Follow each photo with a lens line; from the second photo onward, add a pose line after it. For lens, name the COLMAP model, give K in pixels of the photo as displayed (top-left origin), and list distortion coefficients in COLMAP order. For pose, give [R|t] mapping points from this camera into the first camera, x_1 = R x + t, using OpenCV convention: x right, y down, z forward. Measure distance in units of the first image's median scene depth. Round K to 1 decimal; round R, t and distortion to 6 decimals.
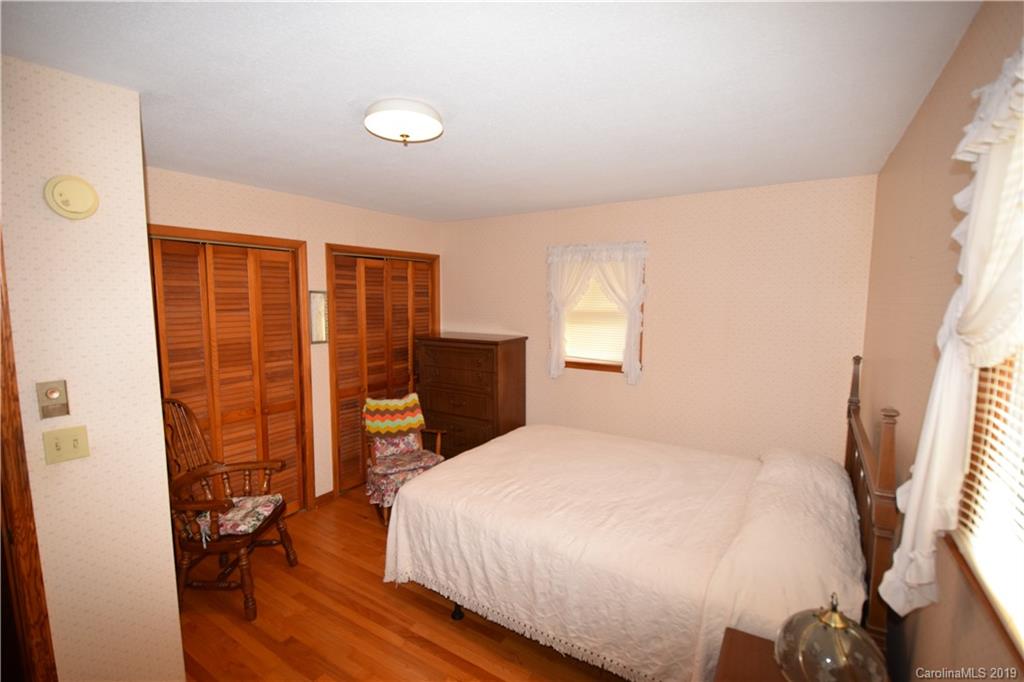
lens RADIAL K [[451.8, 0, 520.4], [0, 451.8, 337.6], [0, 0, 1]] dist [-0.002247, -0.010992]
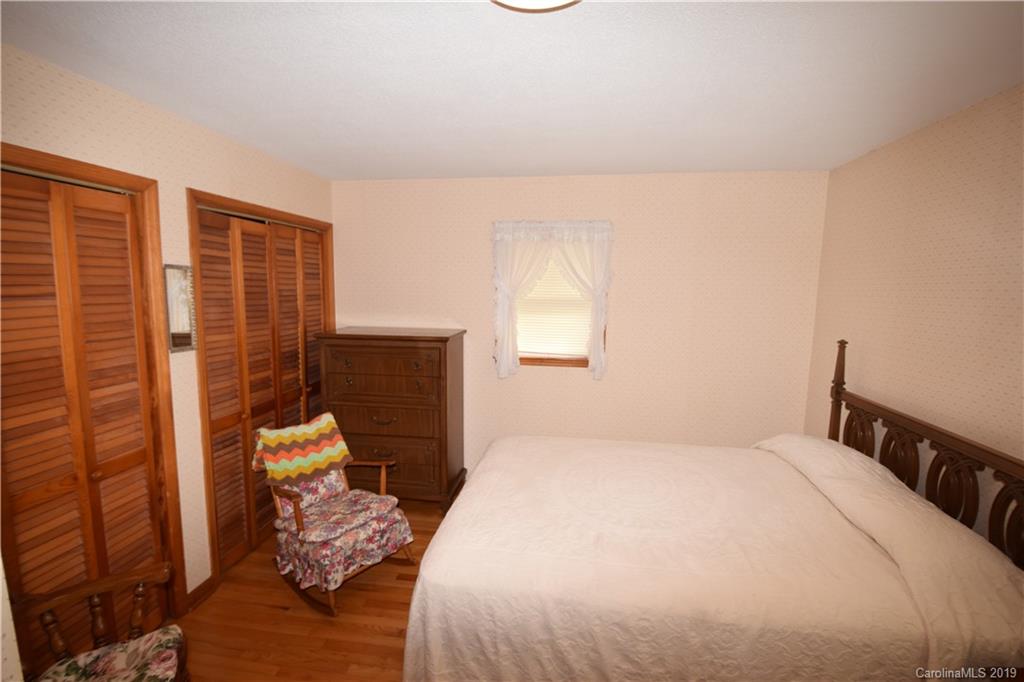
lens RADIAL K [[451.8, 0, 519.6], [0, 451.8, 337.4], [0, 0, 1]] dist [-0.002247, -0.010992]
pose [[0.912944, -0.034039, 0.406662, -0.260697], [0.024170, 0.999276, 0.029384, -0.011771], [-0.407368, -0.016997, 0.913106, 0.238629]]
